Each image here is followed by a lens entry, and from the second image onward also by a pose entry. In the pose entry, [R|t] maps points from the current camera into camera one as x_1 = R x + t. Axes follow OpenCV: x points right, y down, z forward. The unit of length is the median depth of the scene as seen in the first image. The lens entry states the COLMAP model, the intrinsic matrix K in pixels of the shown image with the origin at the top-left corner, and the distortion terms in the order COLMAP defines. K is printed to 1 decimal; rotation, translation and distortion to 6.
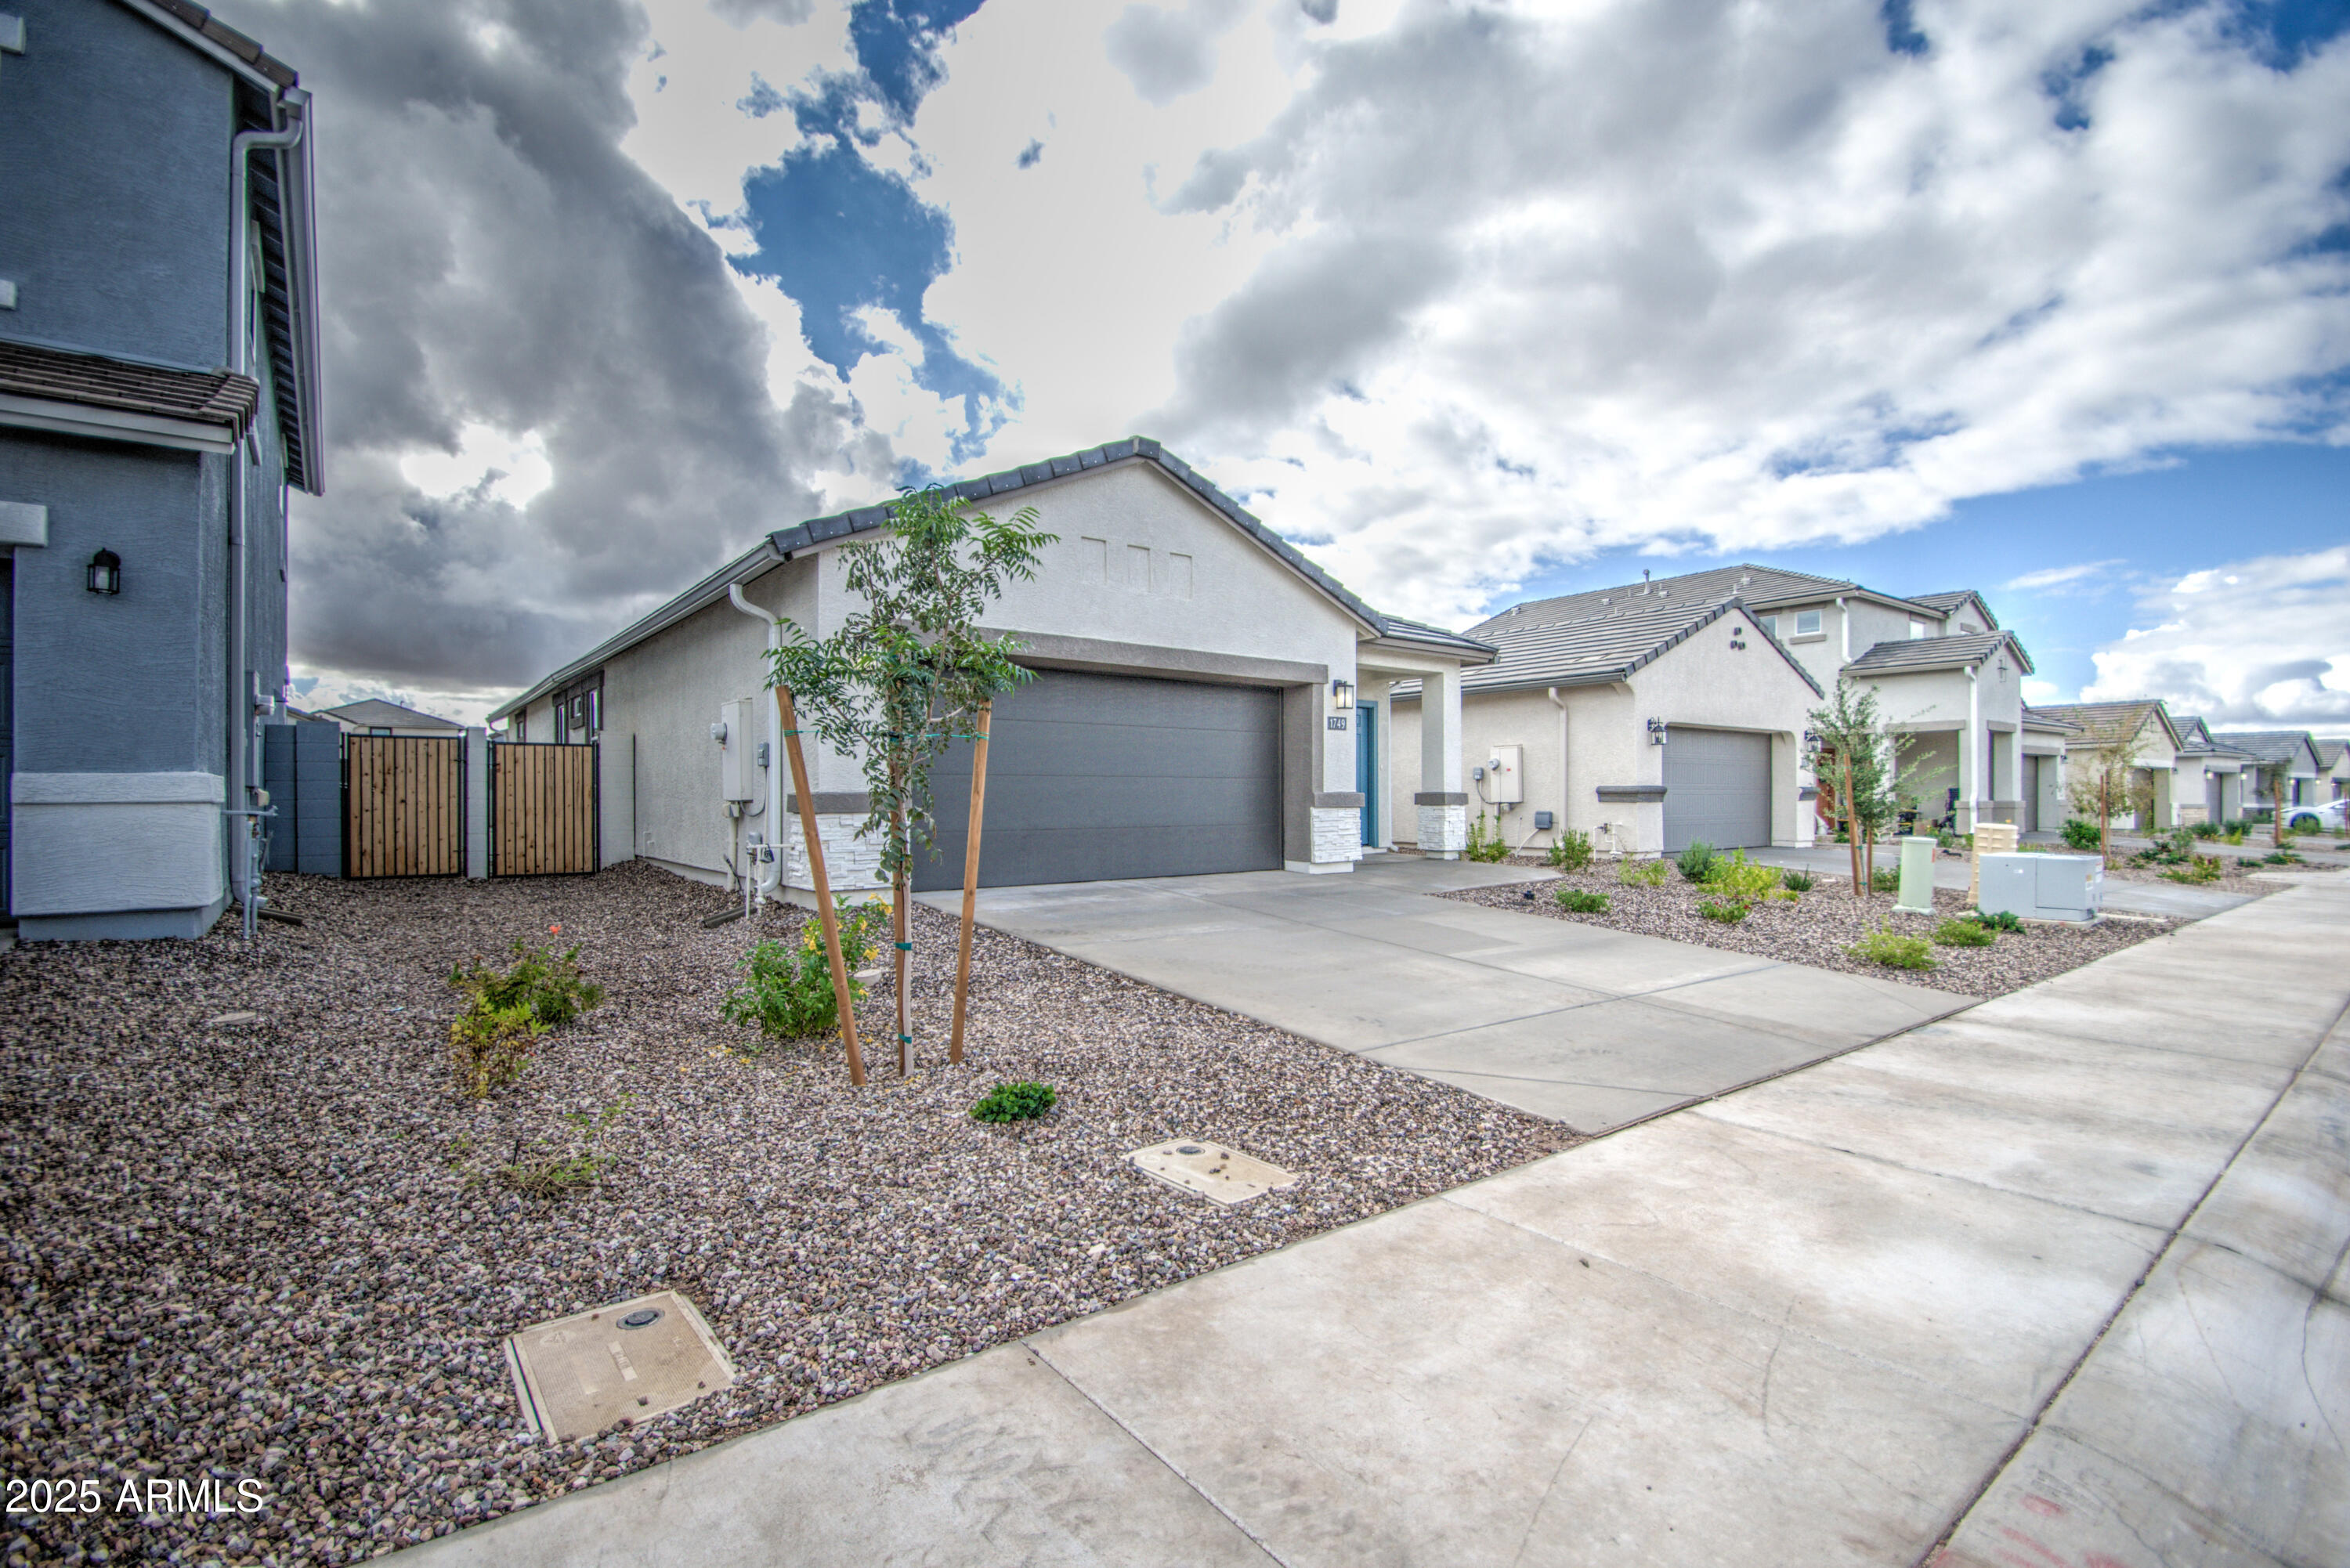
lens RADIAL K [[1070.4, 0, 1131.0], [0, 1070.4, 781.6], [0, 0, 1]] dist [-0.014498, -0.002886]
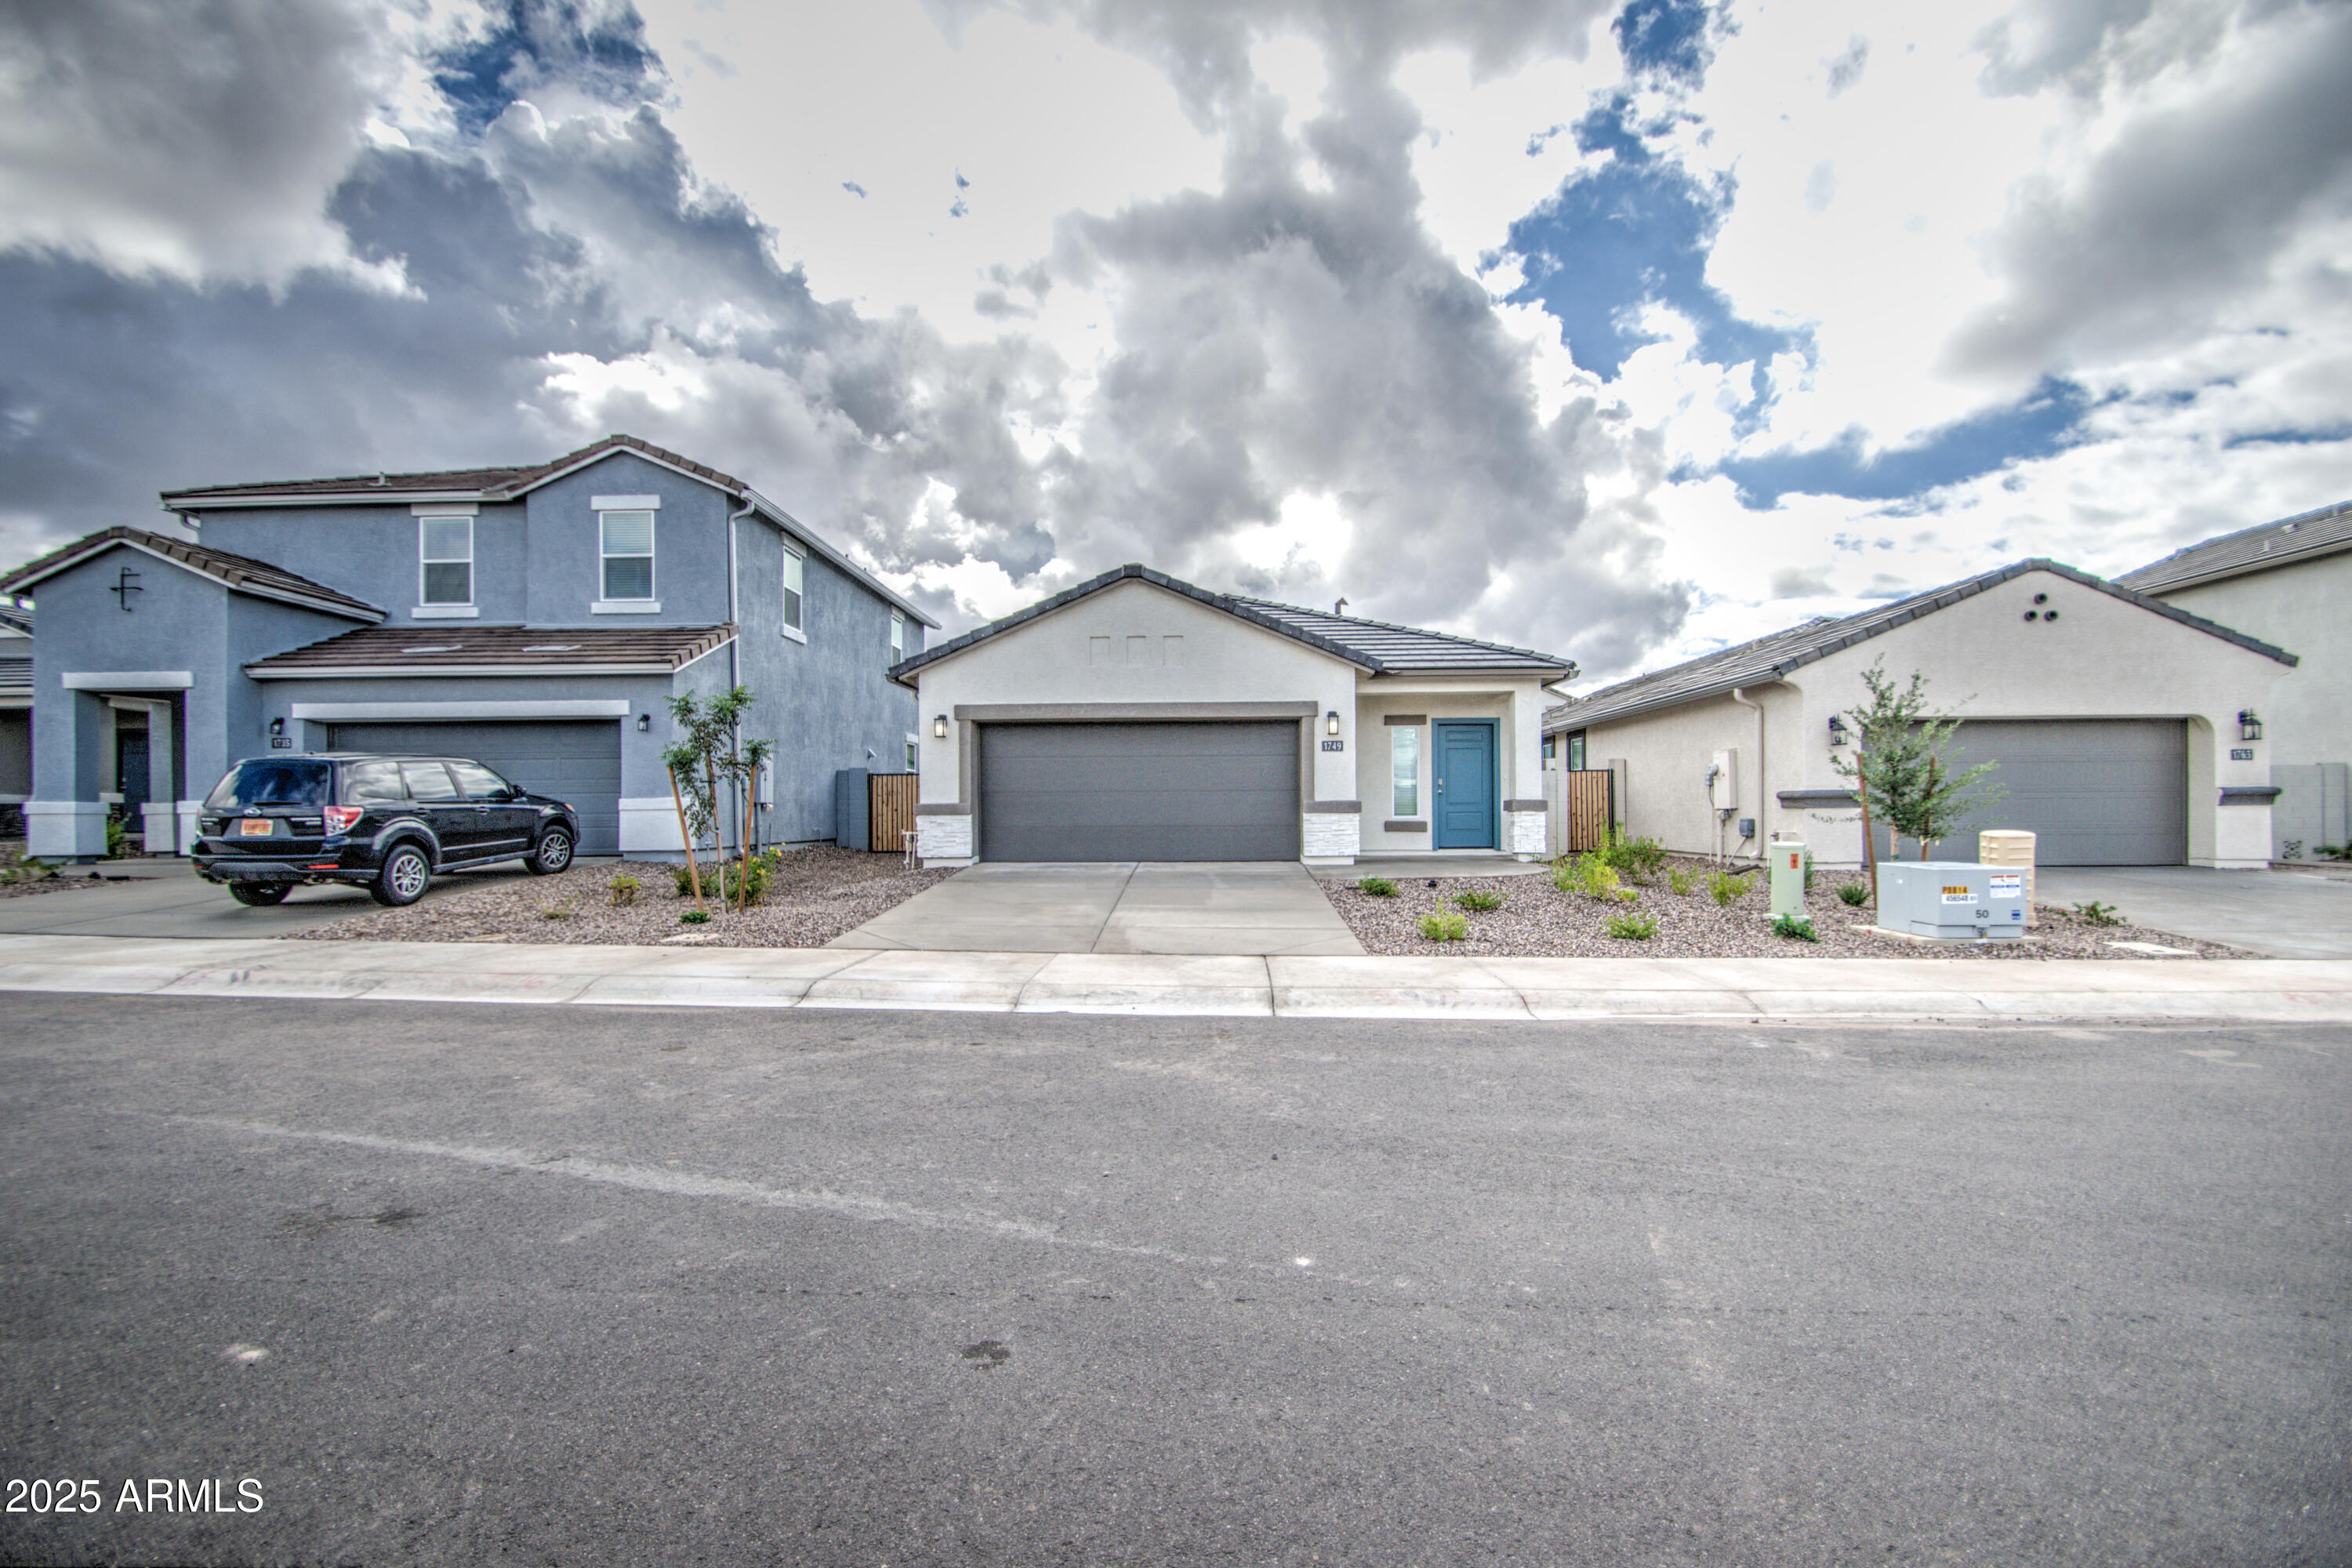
lens RADIAL K [[1047.2, 0, 1185.3], [0, 1047.2, 787.6], [0, 0, 1]] dist [-0.032118, -0.000212]
pose [[0.753550, -0.008007, -0.657342, 0.612645], [0.013234, 0.999908, 0.002992, -0.008257], [0.657258, -0.010954, 0.753586, -0.028438]]
